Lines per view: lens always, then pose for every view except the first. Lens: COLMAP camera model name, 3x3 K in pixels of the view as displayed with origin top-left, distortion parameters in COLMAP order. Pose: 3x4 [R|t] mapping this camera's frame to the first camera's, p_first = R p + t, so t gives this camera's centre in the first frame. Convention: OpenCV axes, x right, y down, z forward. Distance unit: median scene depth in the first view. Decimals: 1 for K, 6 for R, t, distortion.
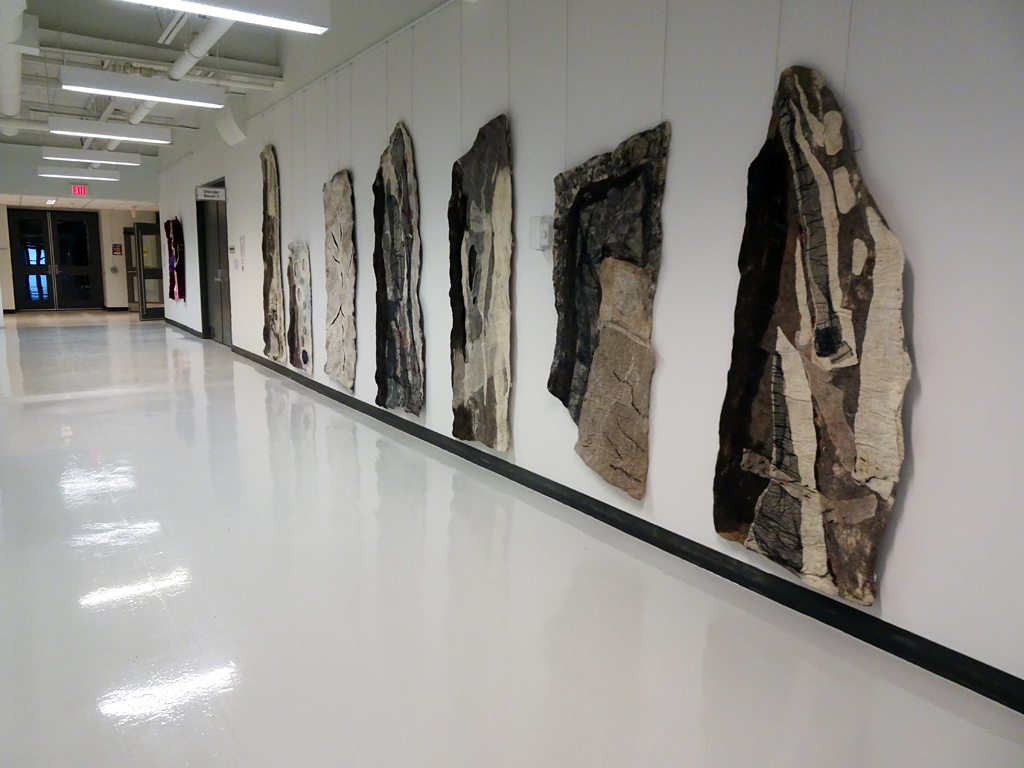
lens RADIAL K [[741.9, 0, 511.3], [0, 741.9, 377.9], [0, 0, 1]] dist [0.011128, -0.001513]
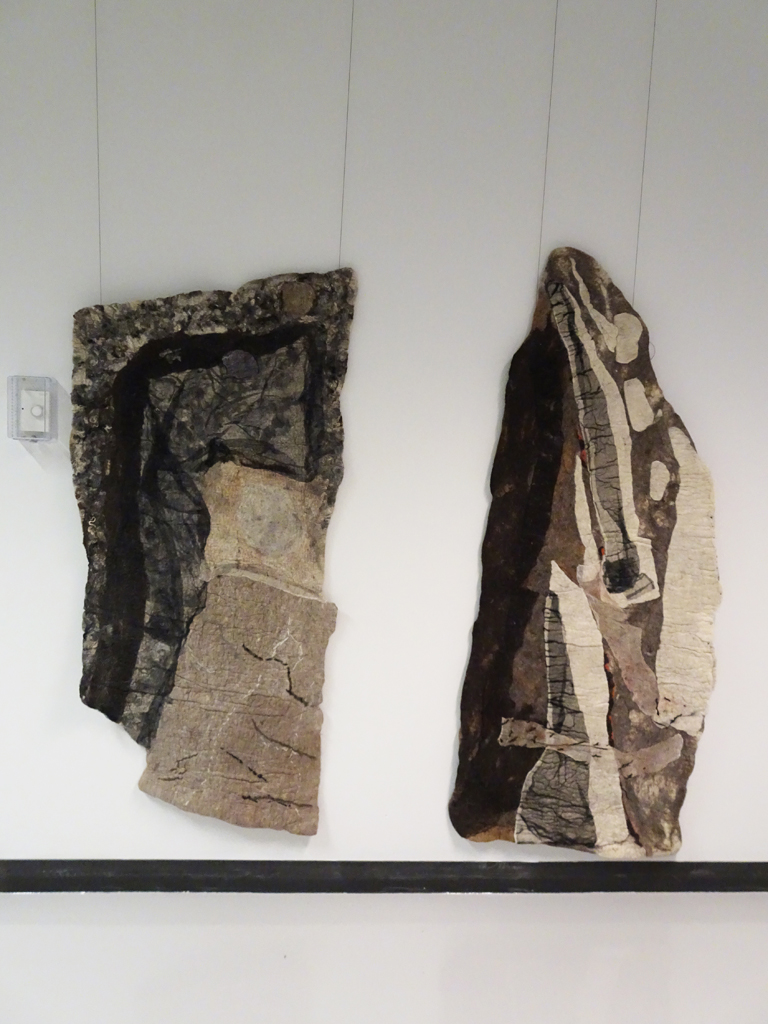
lens RADIAL K [[741.9, 0, 383.1], [0, 741.9, 521.3], [0, 0, 1]] dist [0.011128, -0.001513]
pose [[0.483849, -0.069196, 0.872412, -0.403988], [0.096079, 0.995043, 0.025637, -0.139401], [-0.869862, 0.071416, 0.488099, 0.704338]]
